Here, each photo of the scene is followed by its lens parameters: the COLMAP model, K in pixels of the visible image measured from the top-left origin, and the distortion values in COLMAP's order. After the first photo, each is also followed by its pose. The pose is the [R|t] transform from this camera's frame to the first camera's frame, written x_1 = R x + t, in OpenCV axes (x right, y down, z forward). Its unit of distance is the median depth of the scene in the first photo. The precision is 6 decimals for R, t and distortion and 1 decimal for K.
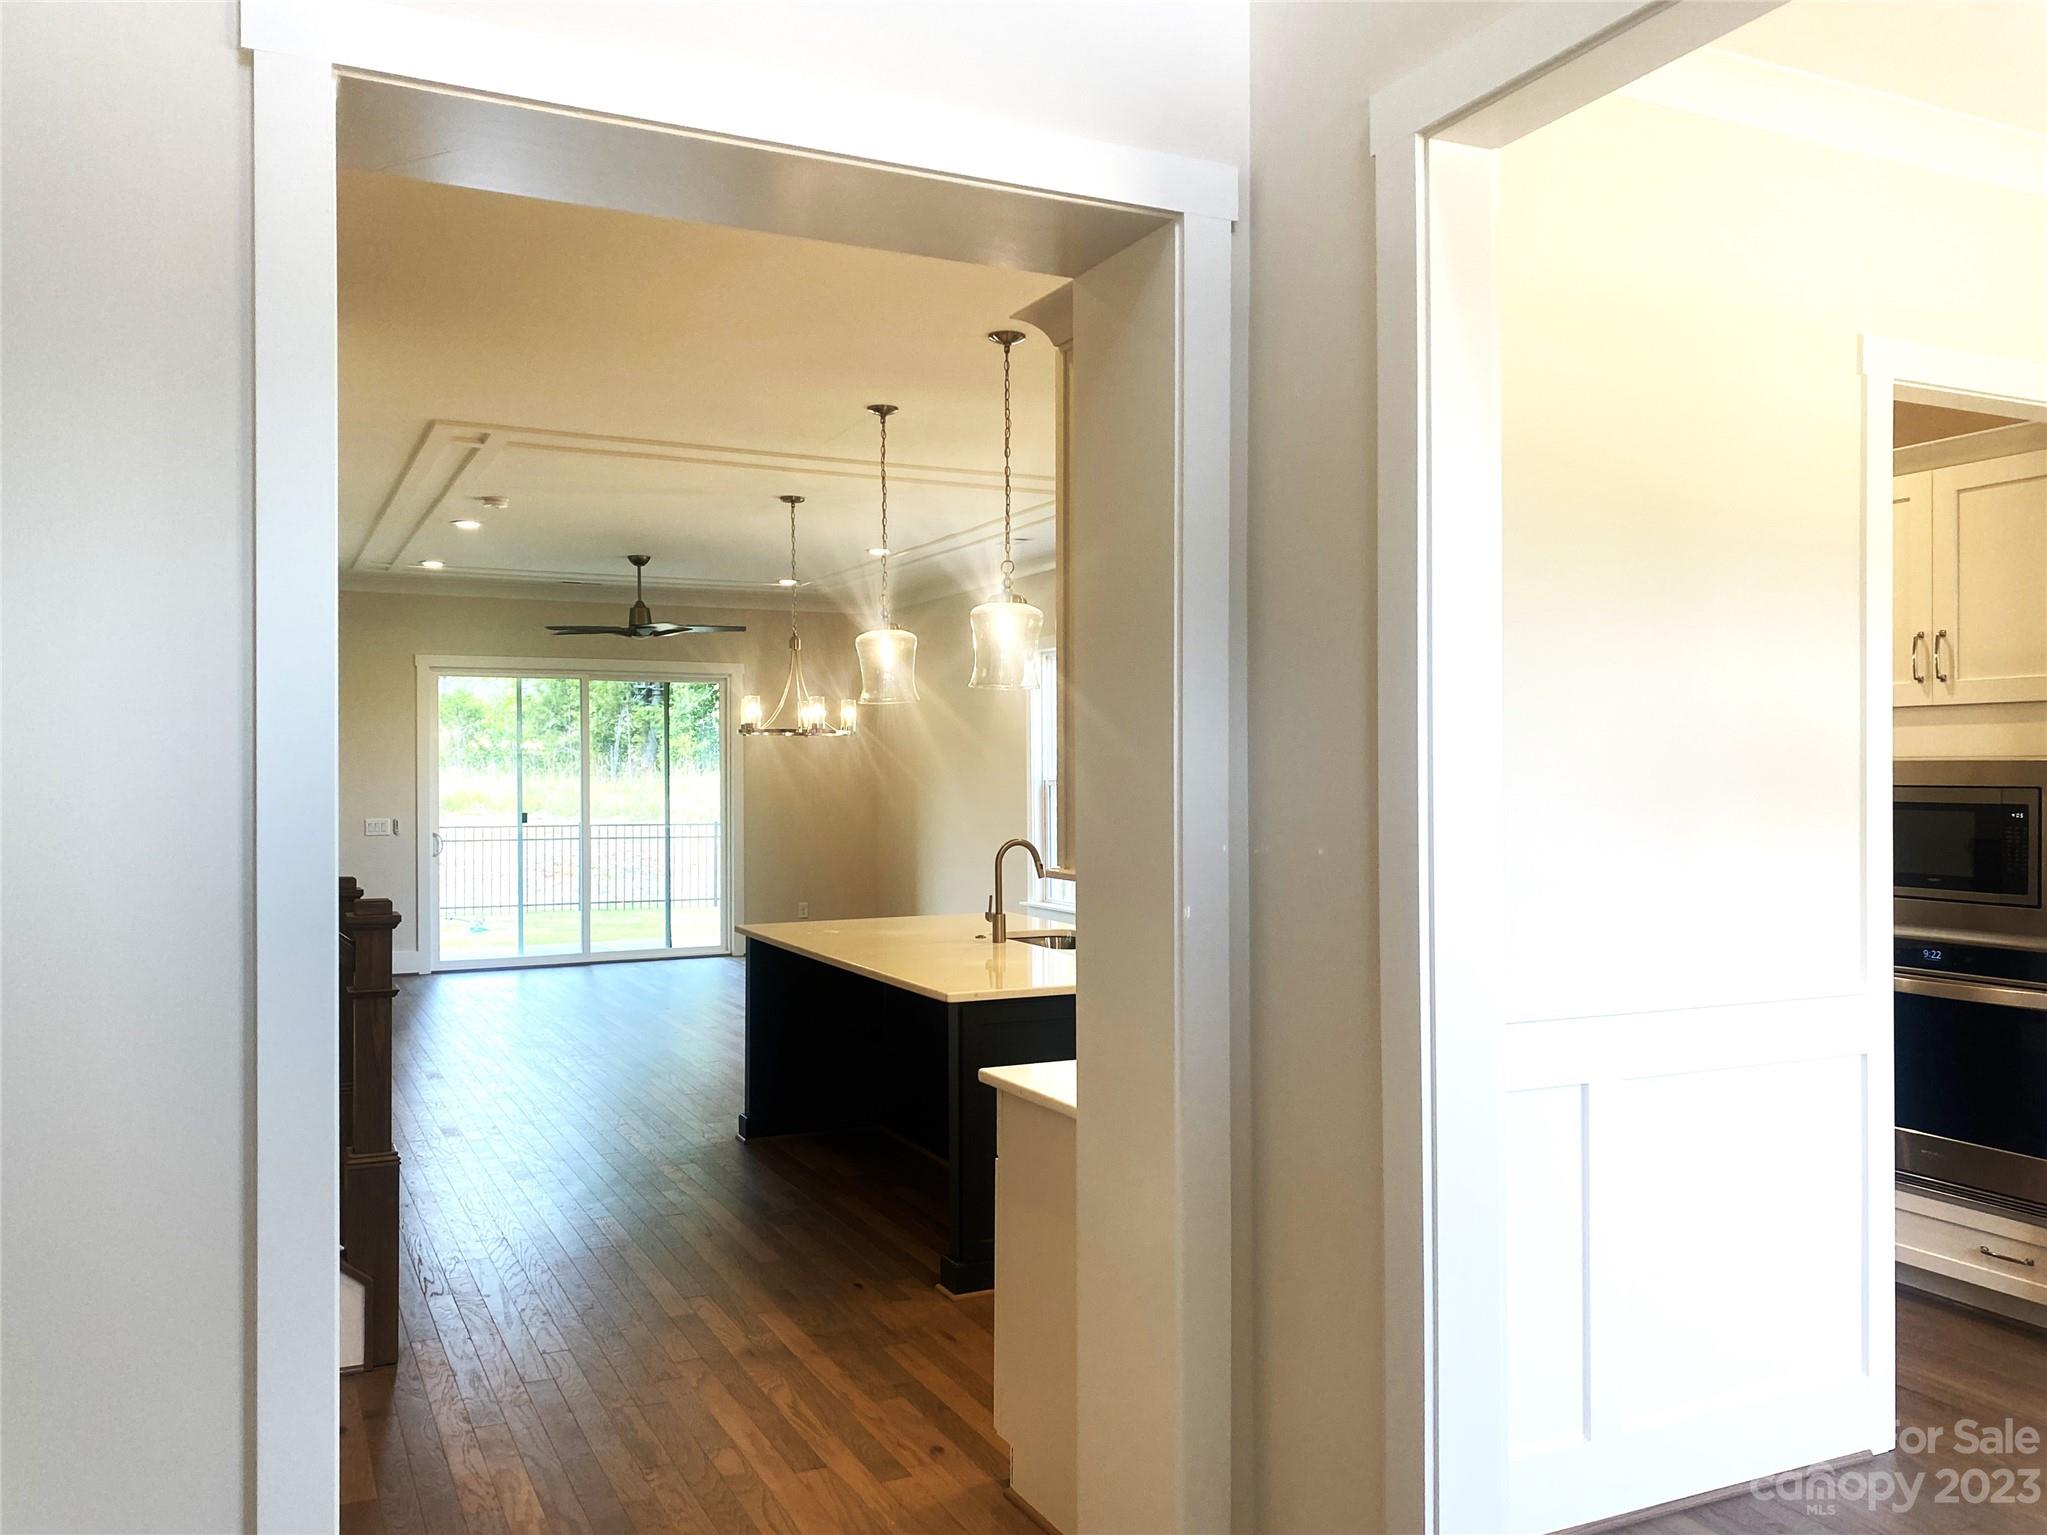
lens RADIAL K [[1701.7, 0, 1027.9], [0, 1701.7, 775.5], [0, 0, 1]] dist [0.082363, 0.003414]
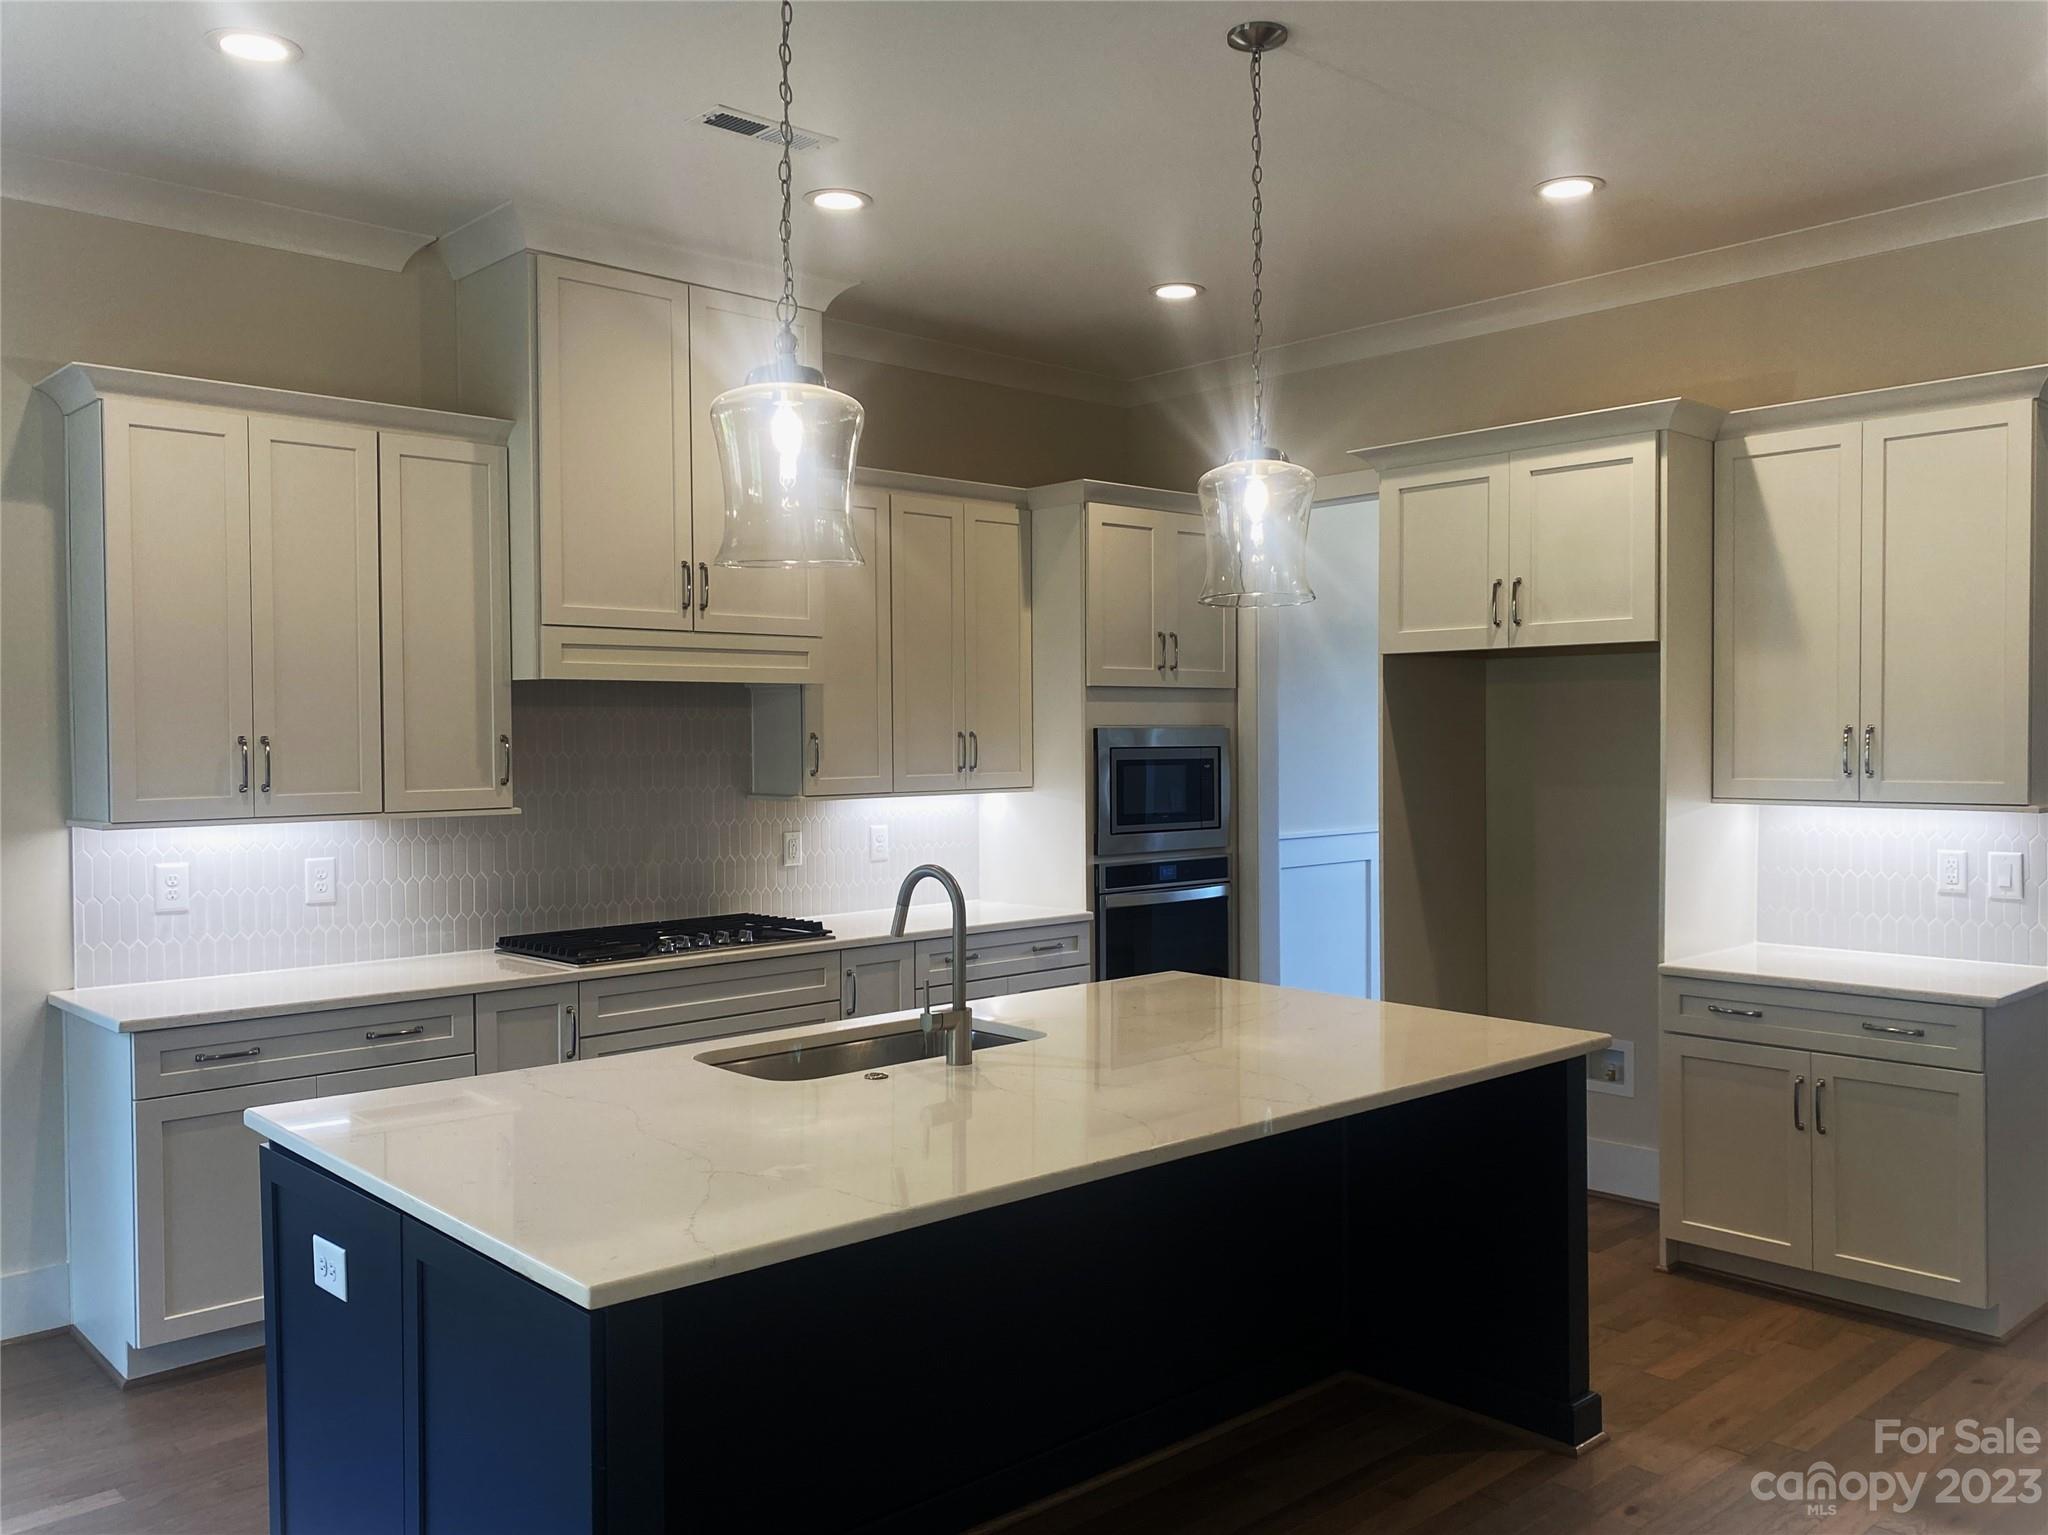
lens RADIAL K [[1702.5, 0, 1028.4], [0, 1702.5, 775.5], [0, 0, 1]] dist [0.082363, 0.003414]
pose [[-0.330594, -0.014736, 0.943658, -0.377610], [0.010646, 0.999756, 0.019342, 0.000822], [-0.943713, 0.016441, -0.330357, 0.834588]]
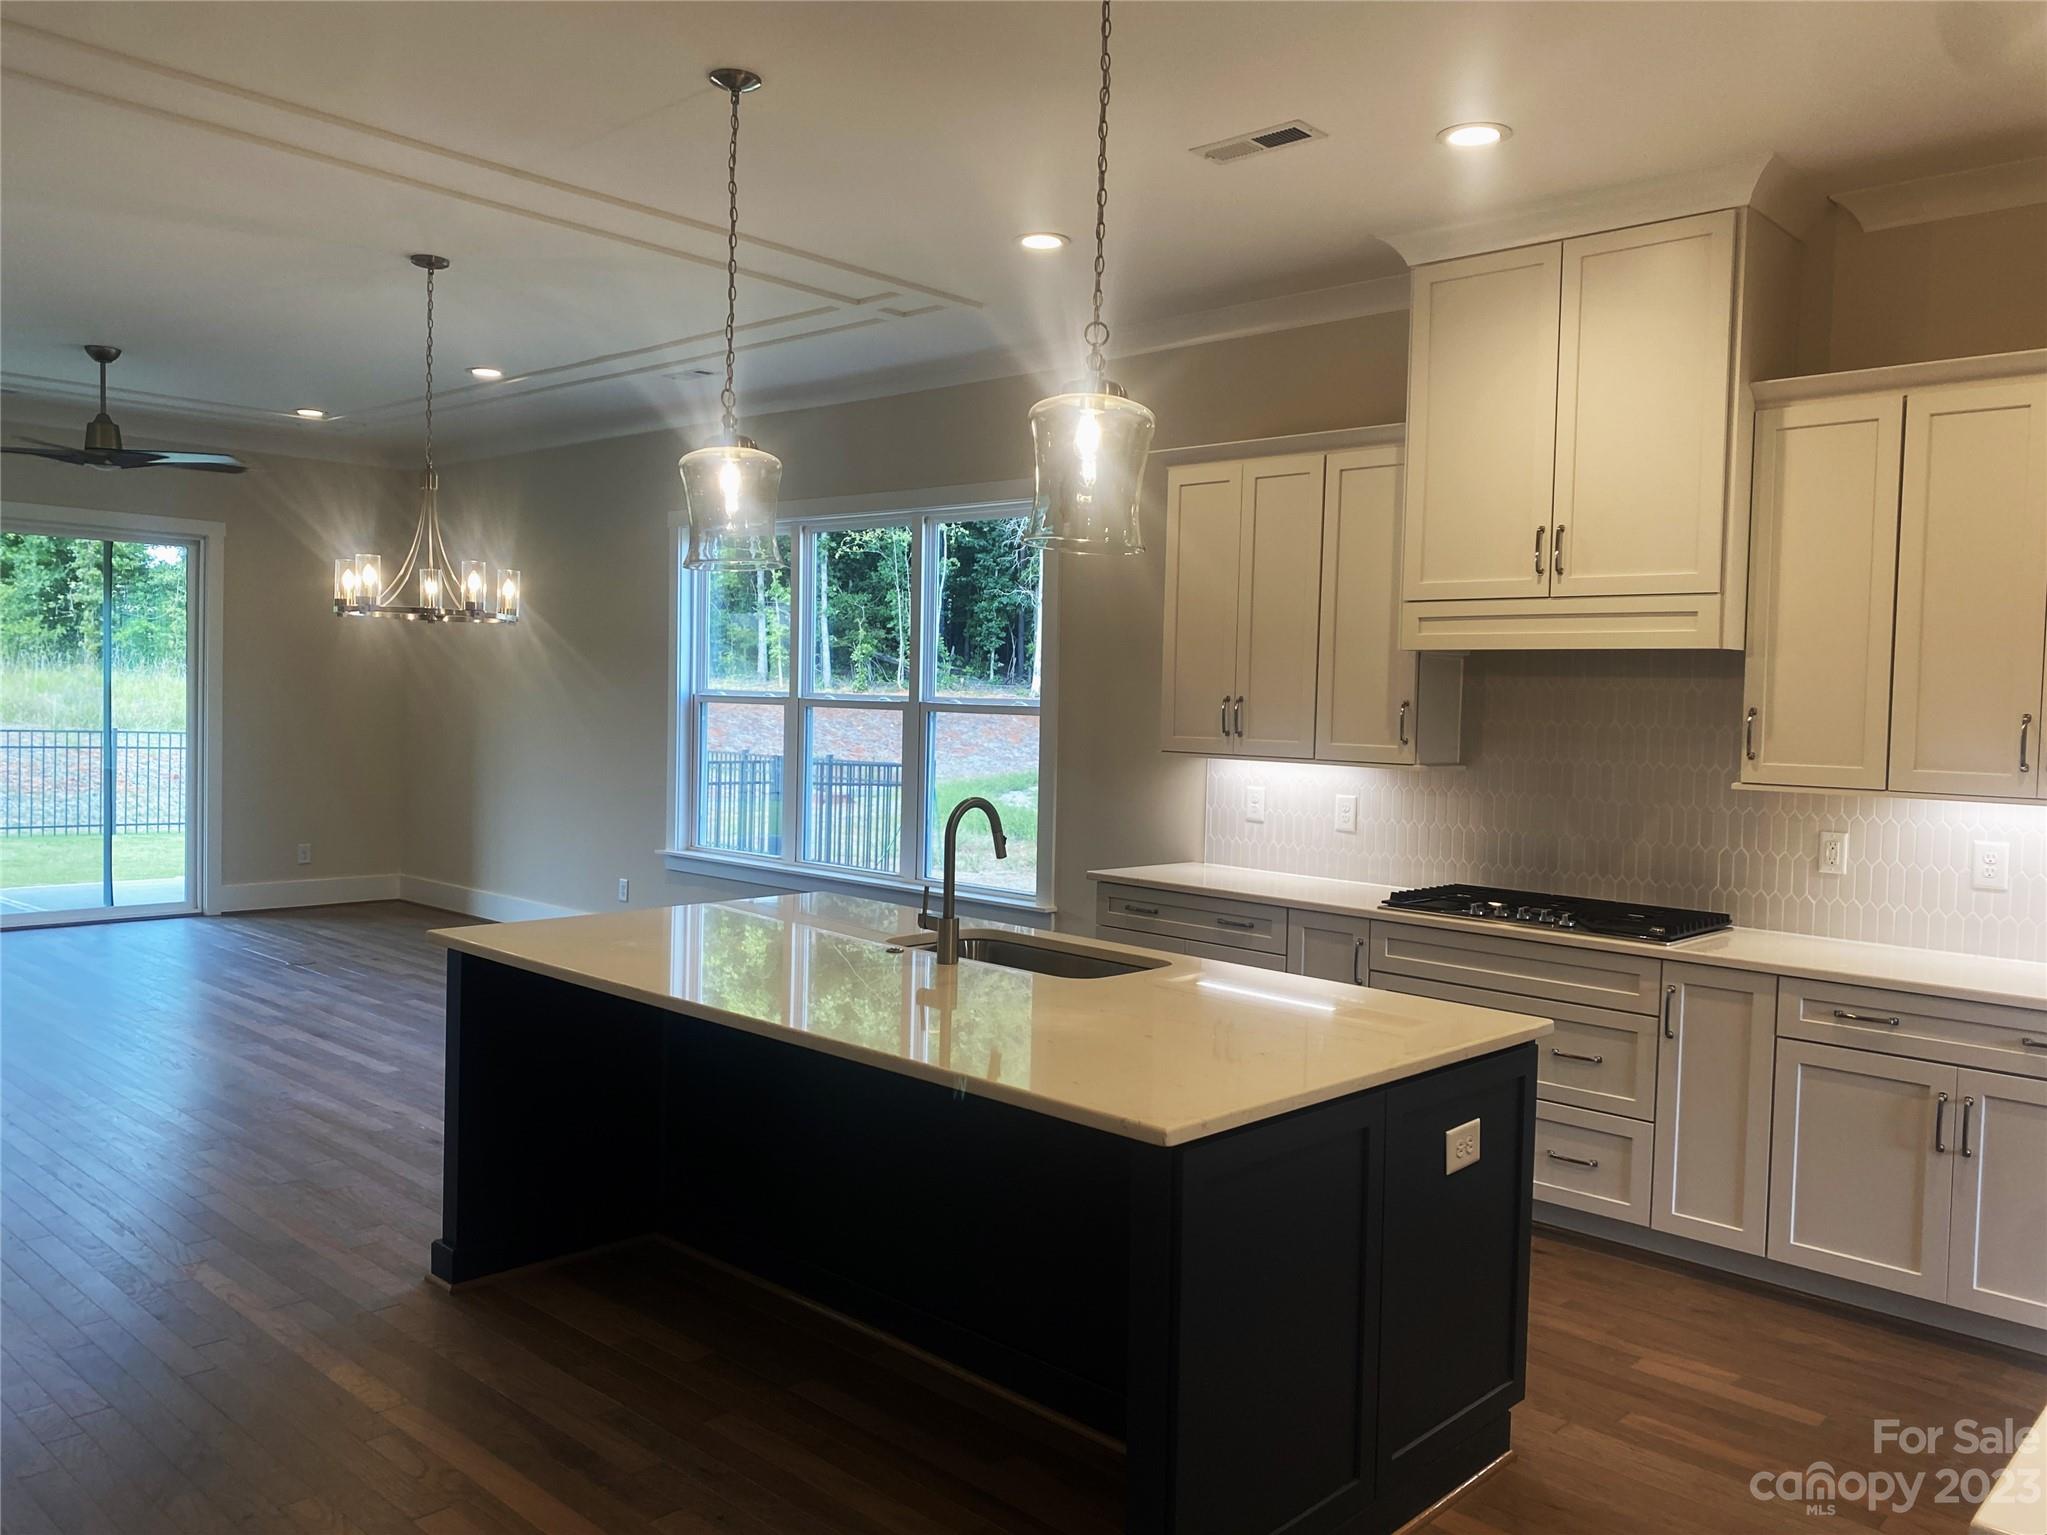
lens RADIAL K [[1634.9, 0, 1049.1], [0, 1634.9, 753.6], [0, 0, 1]] dist [0.014217, -0.001471]
pose [[0.930637, 0.017570, 0.365523, -0.144955], [-0.031530, 0.998982, 0.032258, 0.001052], [-0.364584, -0.041545, 0.930243, 0.314754]]
